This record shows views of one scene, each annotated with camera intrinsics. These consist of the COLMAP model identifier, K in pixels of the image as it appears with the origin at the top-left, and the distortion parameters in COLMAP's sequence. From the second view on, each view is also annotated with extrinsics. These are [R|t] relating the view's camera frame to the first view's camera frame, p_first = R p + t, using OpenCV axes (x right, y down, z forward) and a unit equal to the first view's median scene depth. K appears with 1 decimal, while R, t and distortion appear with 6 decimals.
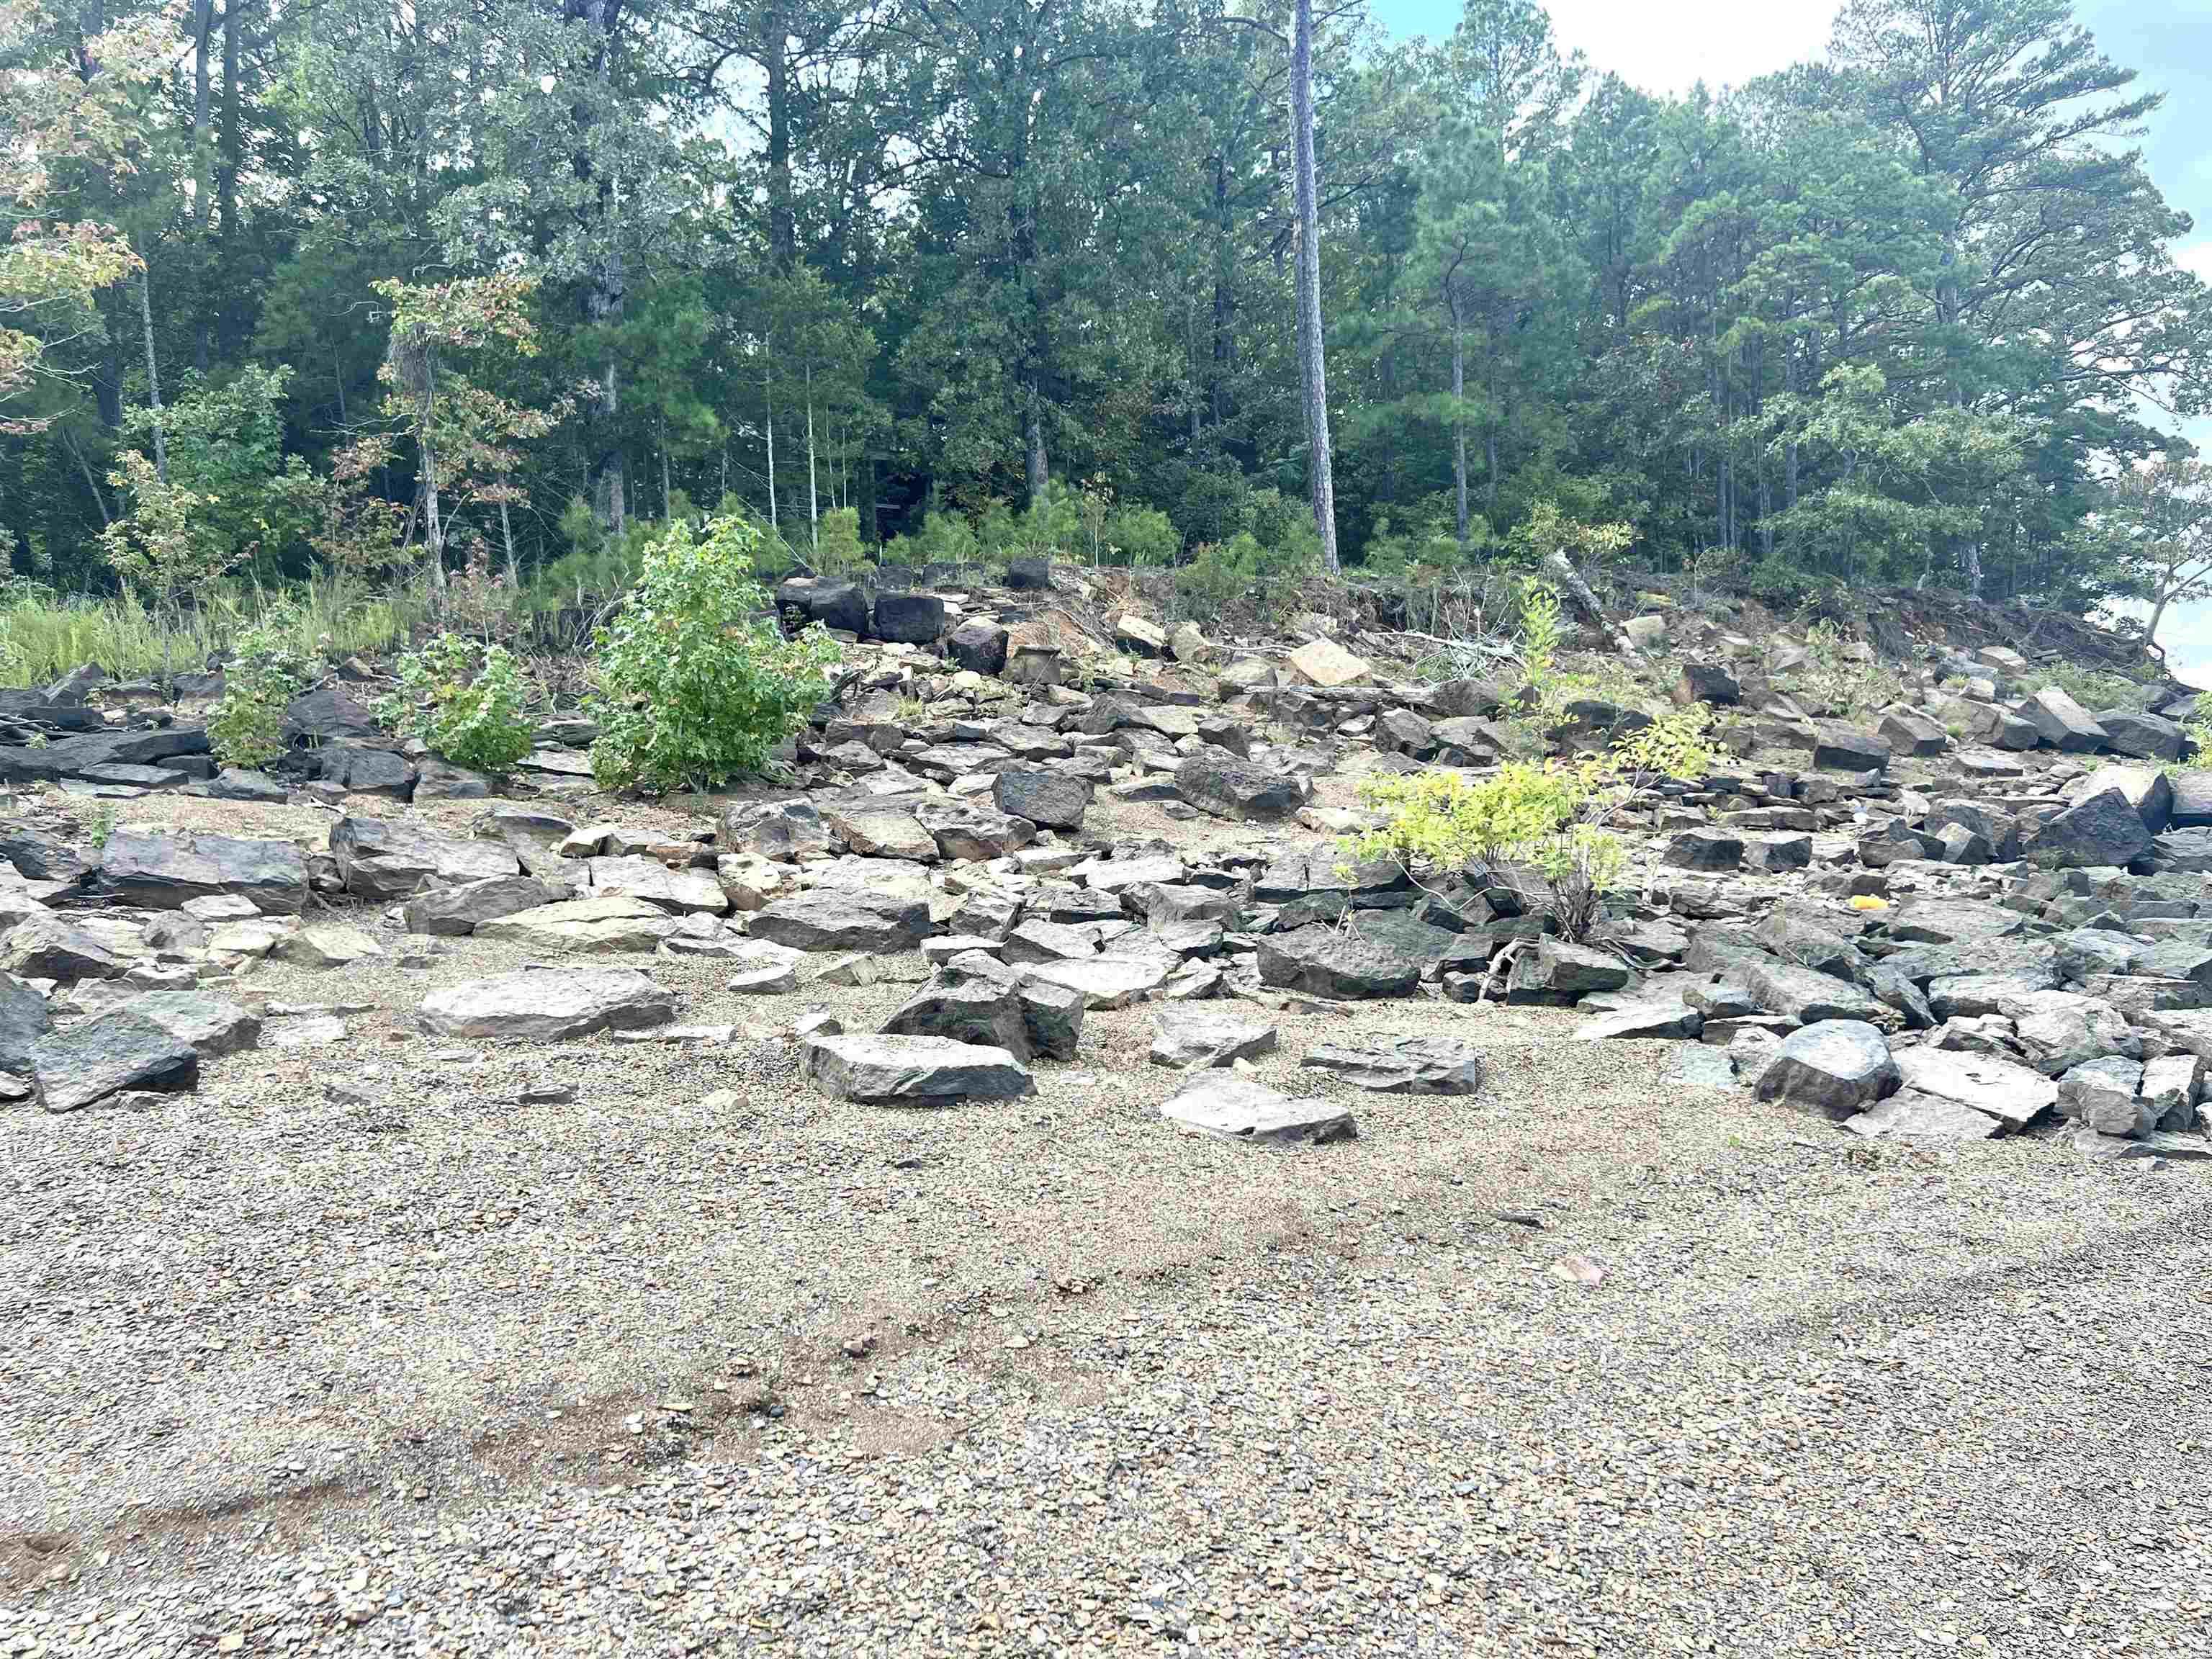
lens RADIAL K [[1680.6, 0, 1034.8], [0, 1680.6, 818.8], [0, 0, 1]] dist [0.082173, -0.097070]
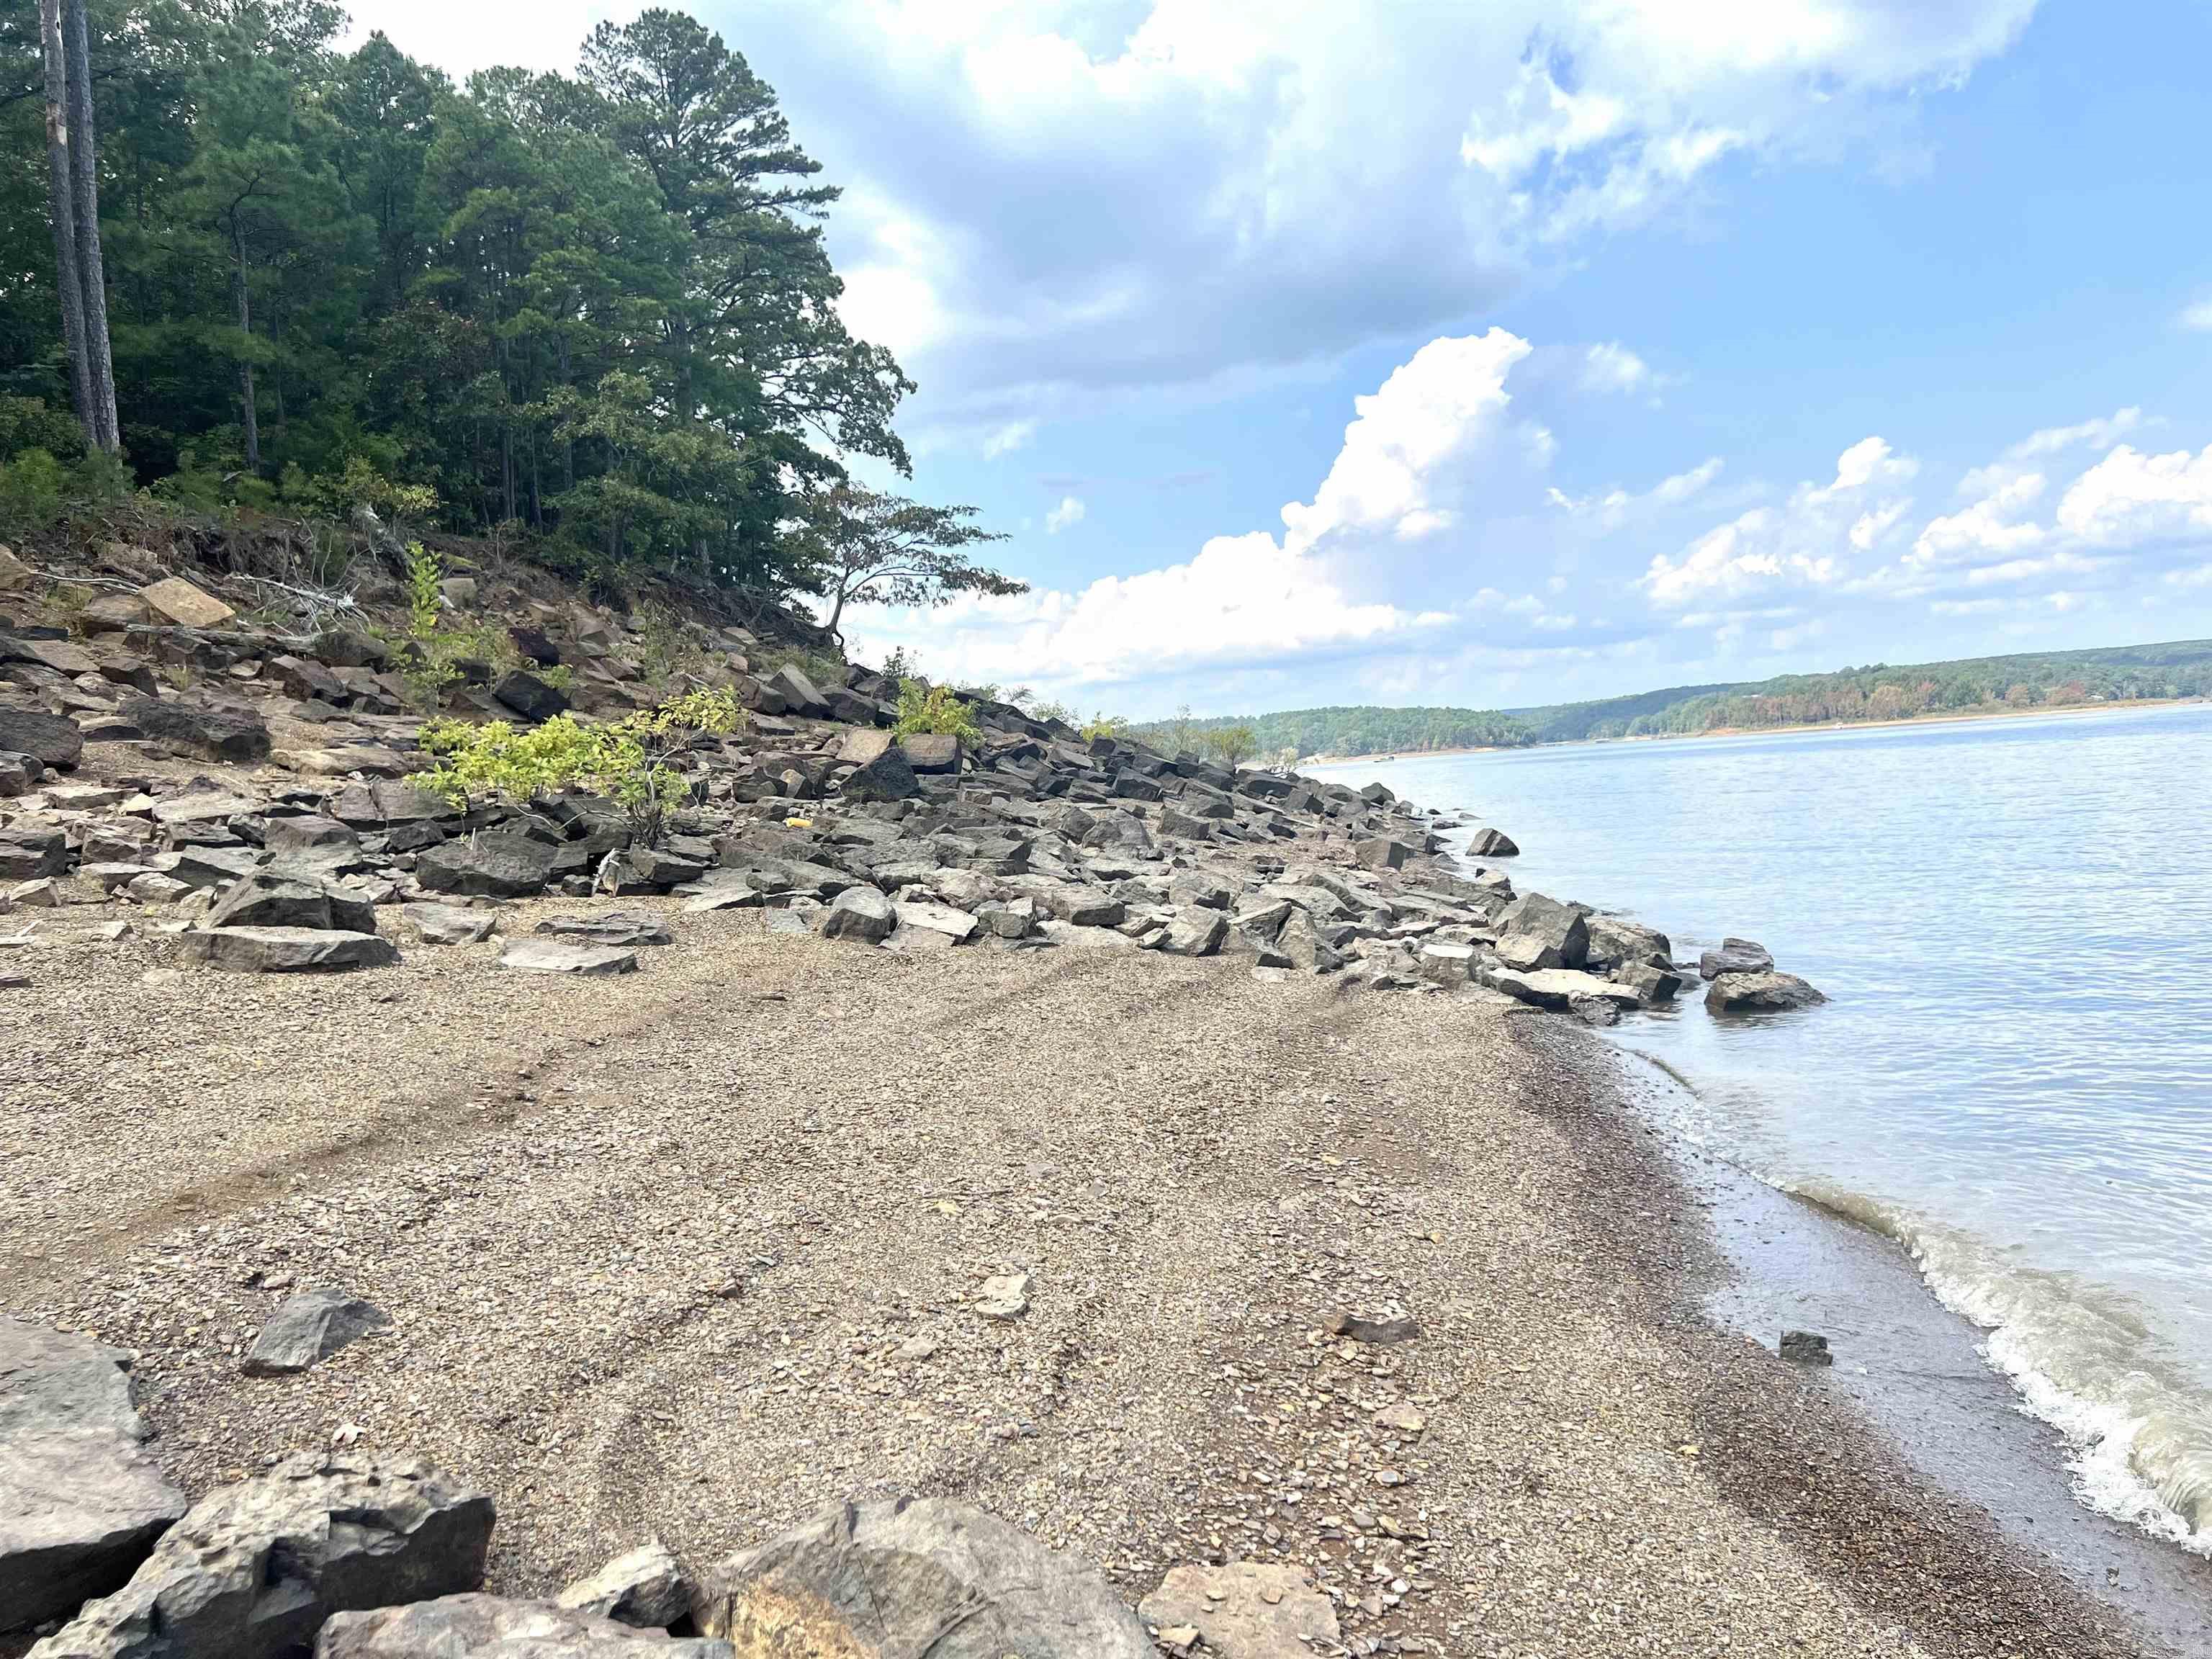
lens RADIAL K [[1686.8, 0, 1106.0], [0, 1686.8, 829.5], [0, 0, 1]] dist [-0.044340, 0.001975]
pose [[0.723249, -0.014790, 0.690429, -0.103170], [-0.010142, 0.999435, 0.032033, 0.002507], [-0.690513, -0.030170, 0.722691, -0.069087]]
